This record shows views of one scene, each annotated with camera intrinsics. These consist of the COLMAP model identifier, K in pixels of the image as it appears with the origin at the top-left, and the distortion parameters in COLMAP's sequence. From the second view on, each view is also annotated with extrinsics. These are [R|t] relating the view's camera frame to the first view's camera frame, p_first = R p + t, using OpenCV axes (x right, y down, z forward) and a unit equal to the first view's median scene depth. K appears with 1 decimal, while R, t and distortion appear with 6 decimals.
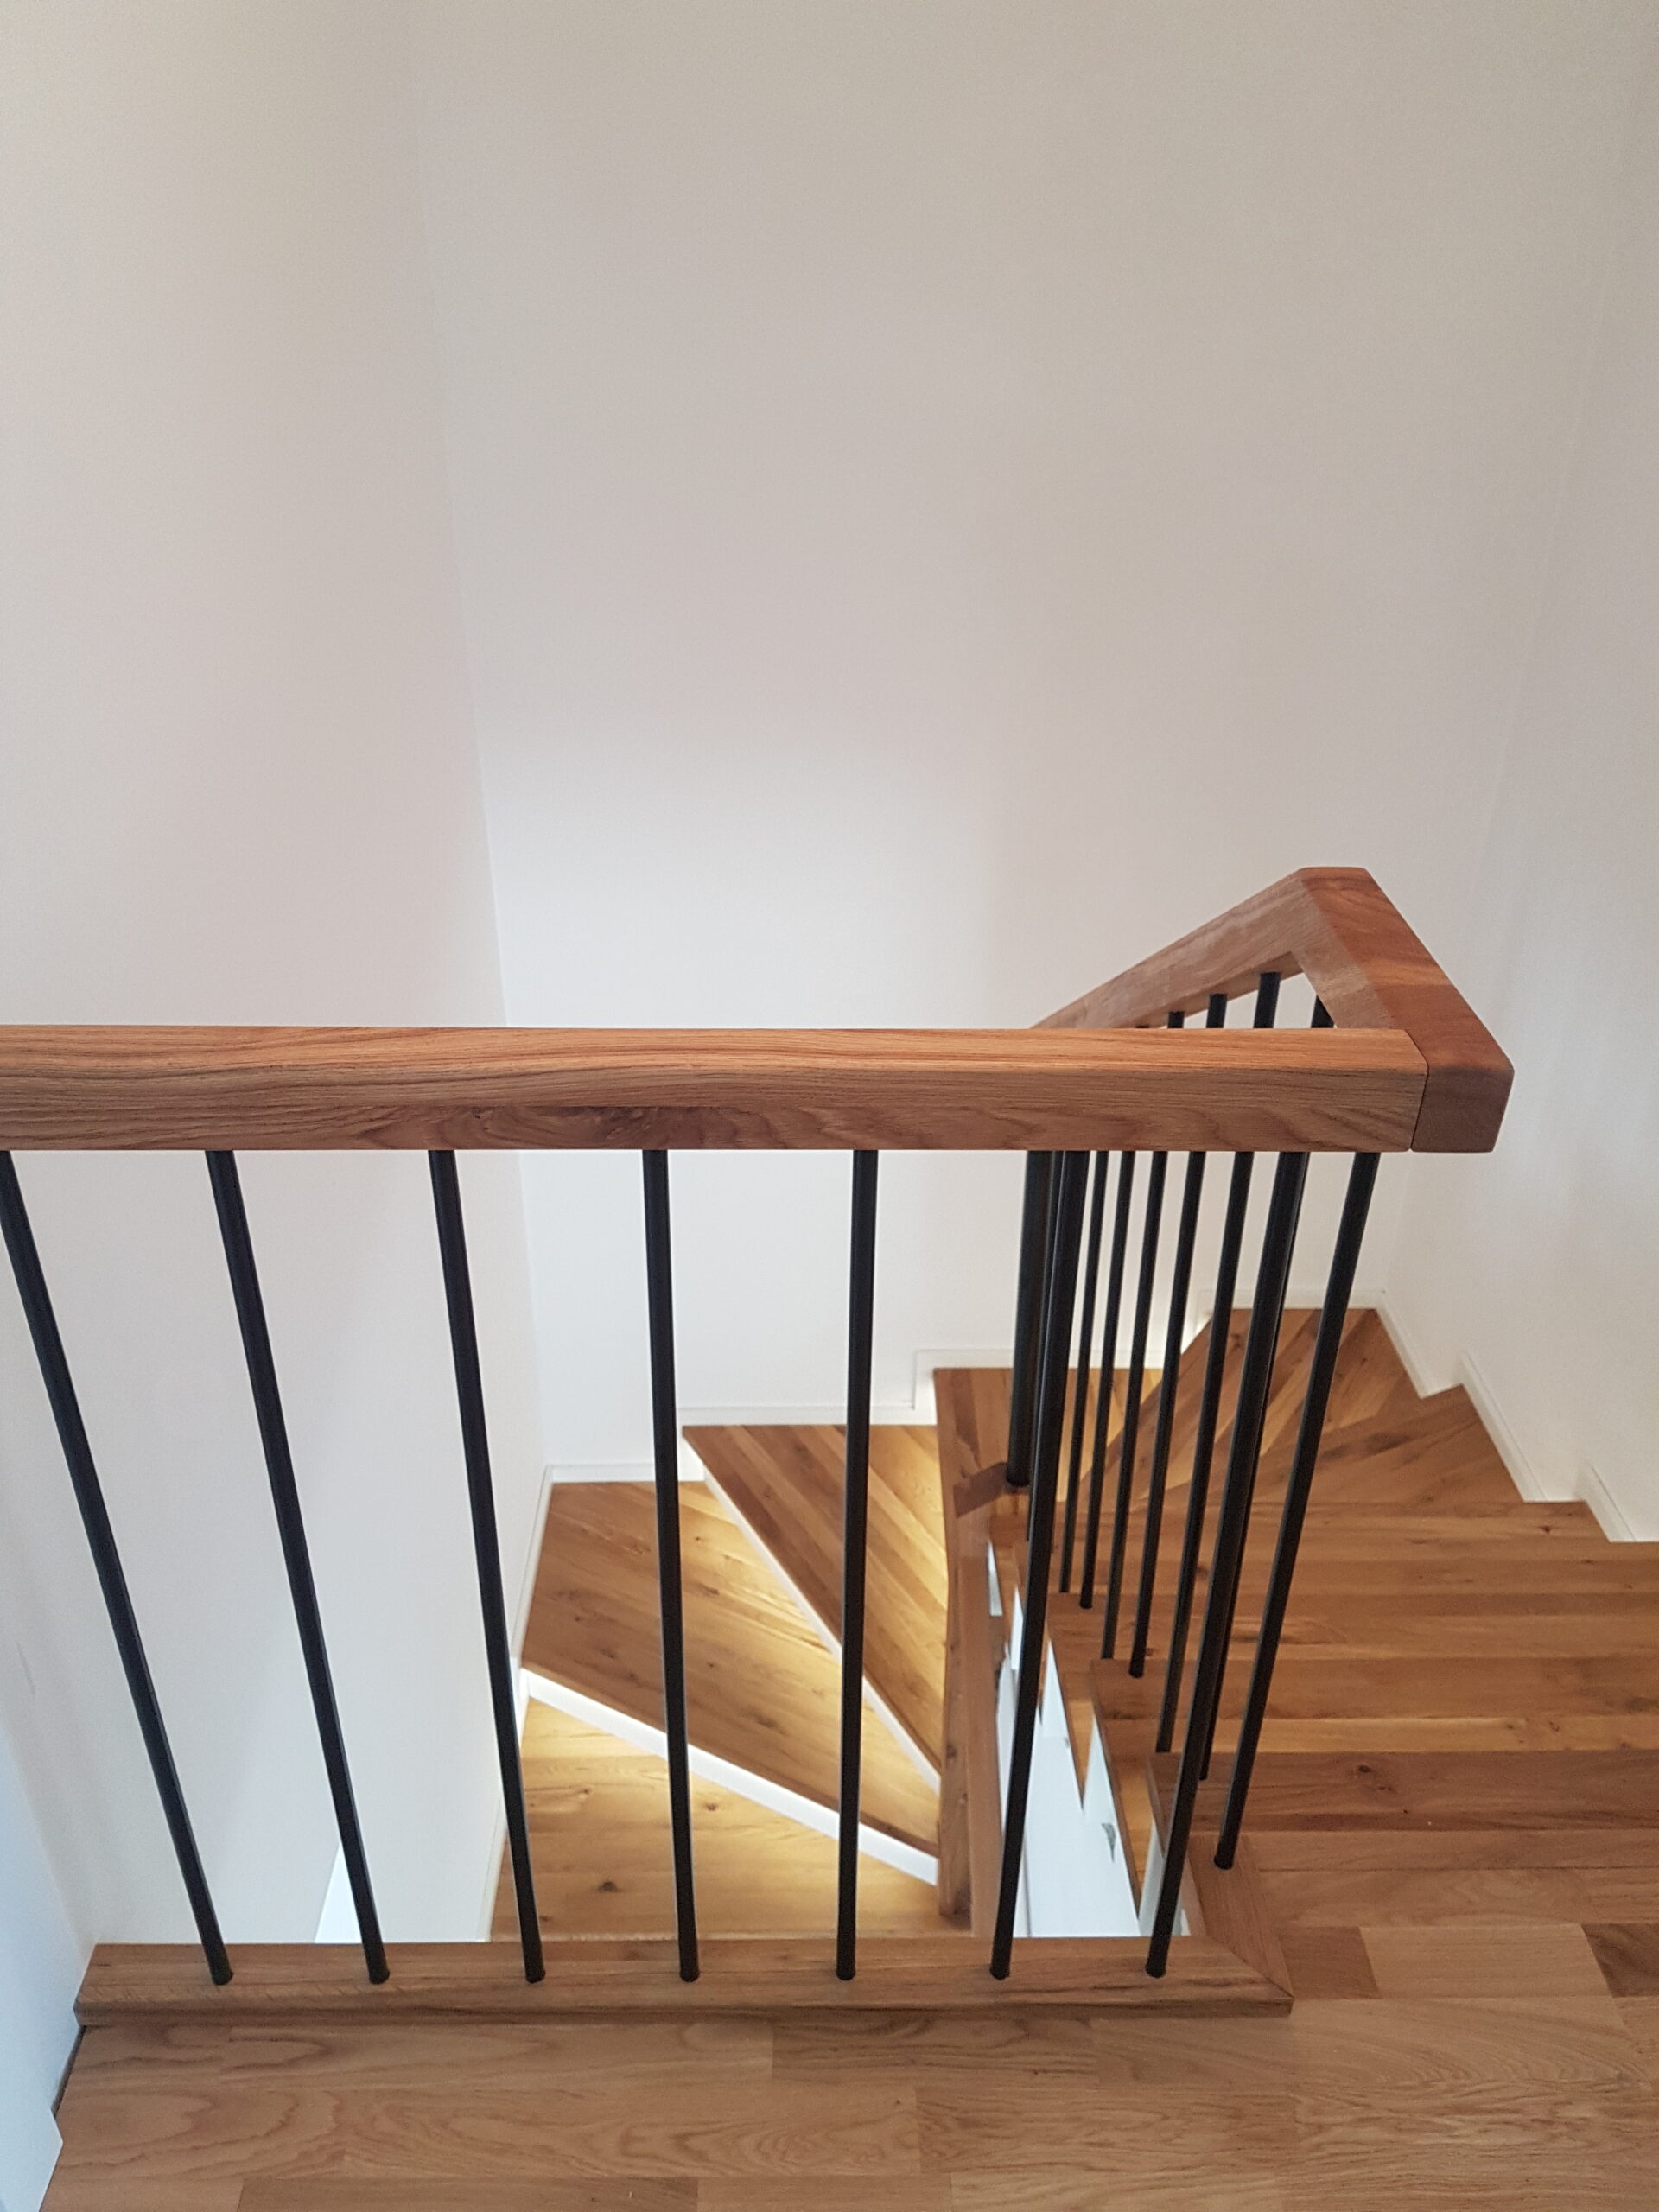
lens RADIAL K [[1715.8, 0, 805.8], [0, 1715.8, 1090.7], [0, 0, 1]] dist [0.174827, -0.237784]
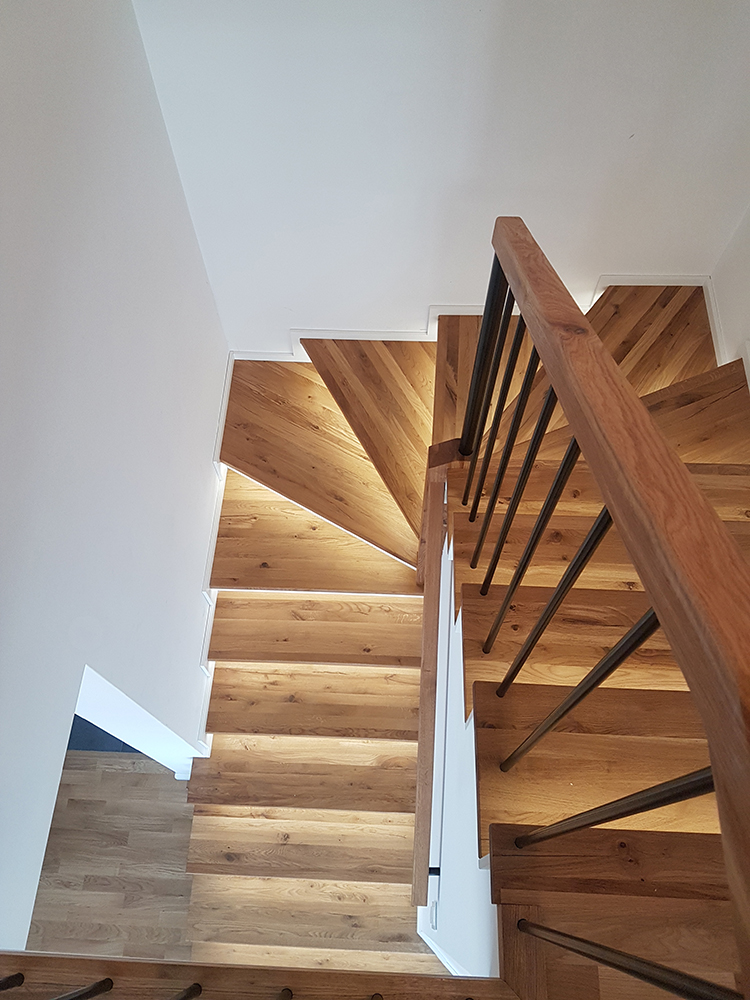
lens RADIAL K [[764.4, 0, 362.1], [0, 764.4, 488.4], [0, 0, 1]] dist [0.212655, -0.241020]
pose [[0.998001, 0.043479, -0.045857, 0.100632], [-0.011305, 0.836805, 0.547384, -0.314397], [0.062173, -0.545772, 0.835624, 0.583420]]
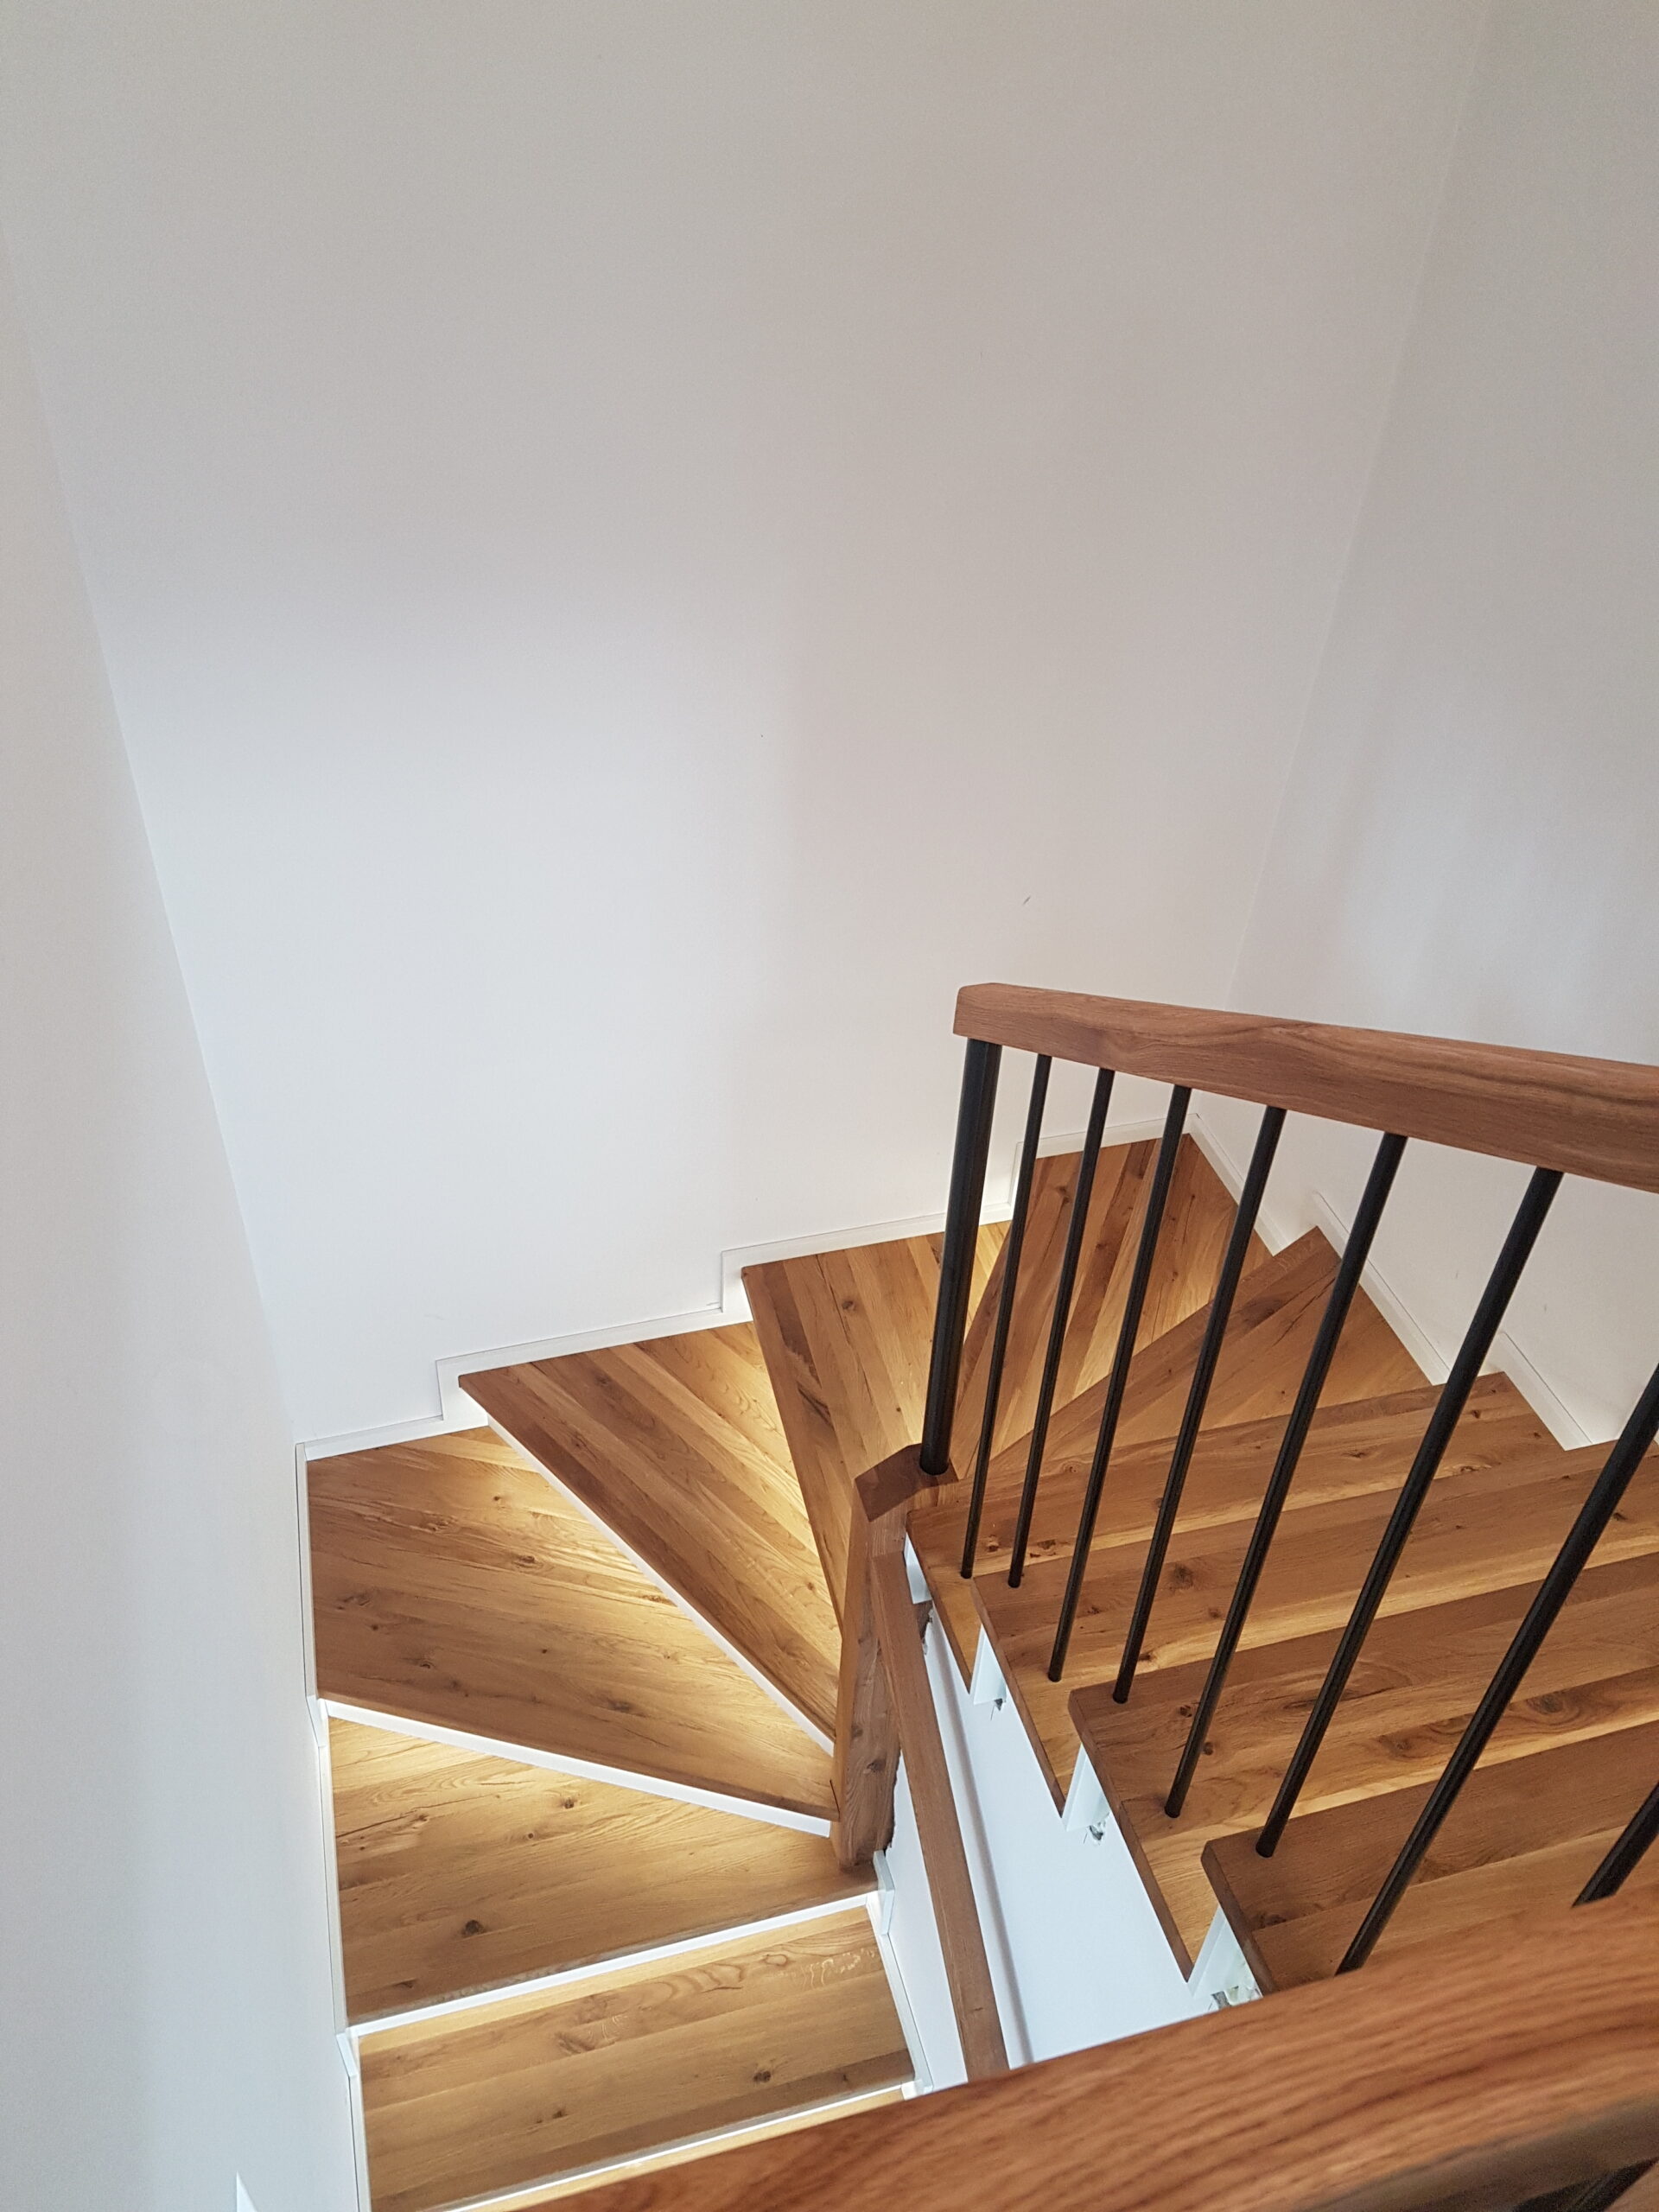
lens RADIAL K [[1691.8, 0, 810.9], [0, 1691.8, 1092.6], [0, 0, 1]] dist [0.207958, -0.376460]
pose [[0.965666, -0.136197, 0.221223, -0.182934], [0.093278, 0.976548, 0.194046, -0.235280], [-0.242464, -0.166748, 0.955723, 0.426298]]
